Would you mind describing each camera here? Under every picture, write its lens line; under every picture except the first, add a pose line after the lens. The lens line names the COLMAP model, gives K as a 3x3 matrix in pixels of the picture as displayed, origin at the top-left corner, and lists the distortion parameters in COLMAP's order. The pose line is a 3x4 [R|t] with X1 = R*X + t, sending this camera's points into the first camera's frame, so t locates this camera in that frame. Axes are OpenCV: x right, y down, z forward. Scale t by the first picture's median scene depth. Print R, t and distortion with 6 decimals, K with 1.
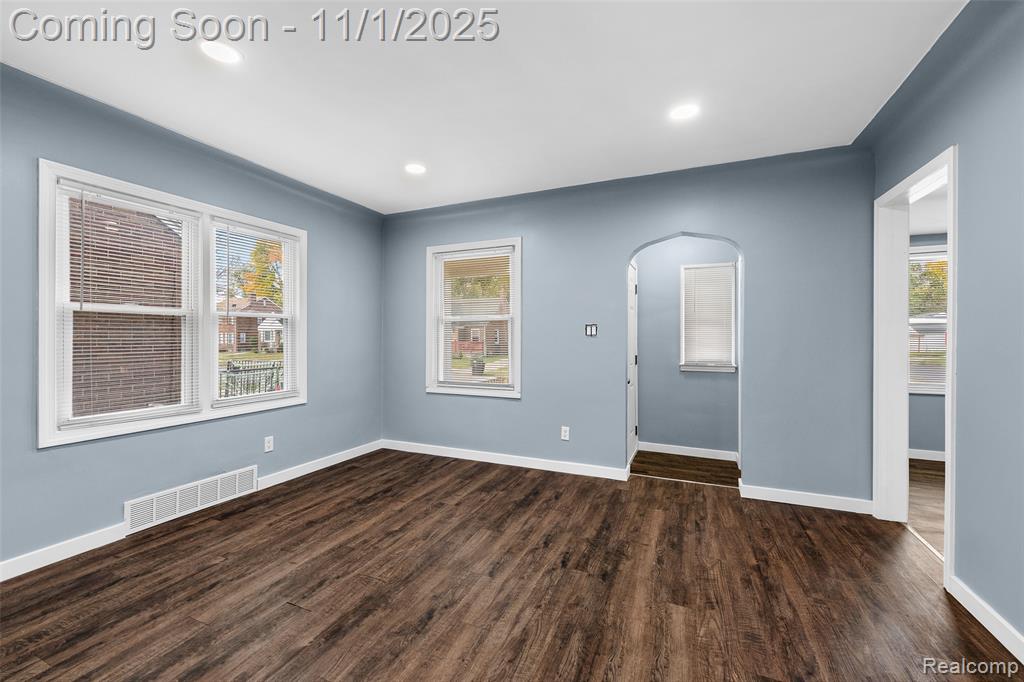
lens RADIAL K [[407.2, 0, 513.1], [0, 407.2, 336.3], [0, 0, 1]] dist [-0.001366, -0.000108]
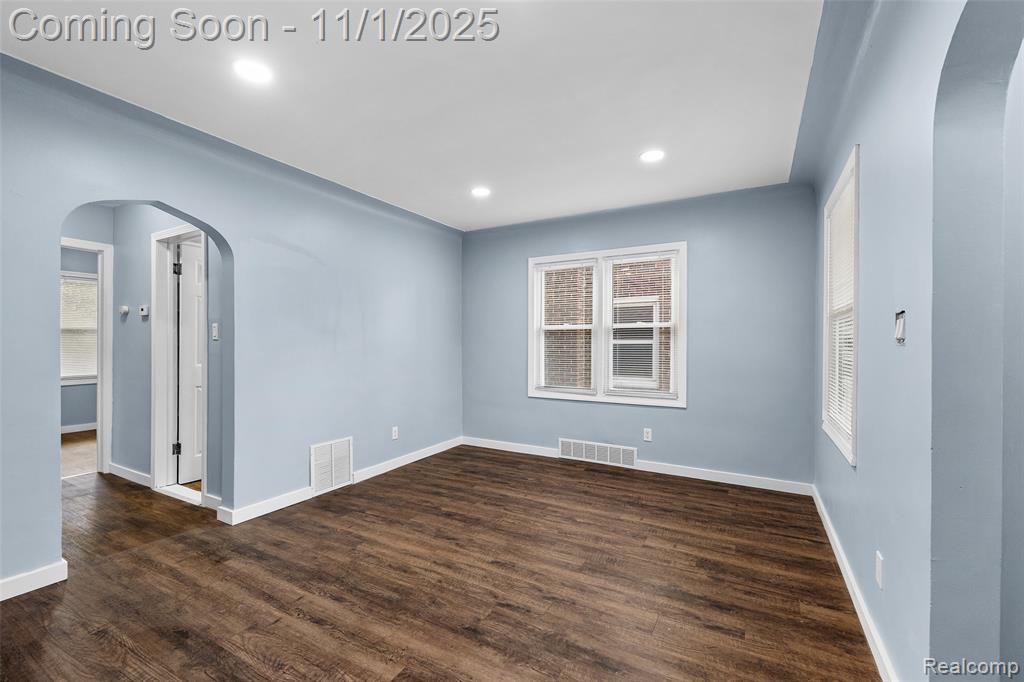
lens RADIAL K [[440.8, 0, 513.2], [0, 440.8, 344.8], [0, 0, 1]] dist [-0.001735, 0.000154]
pose [[-0.108198, 0.001317, -0.994128, 0.876616], [-0.000158, 0.999999, 0.001342, 0.004732], [0.994129, 0.000302, -0.108198, 0.932902]]
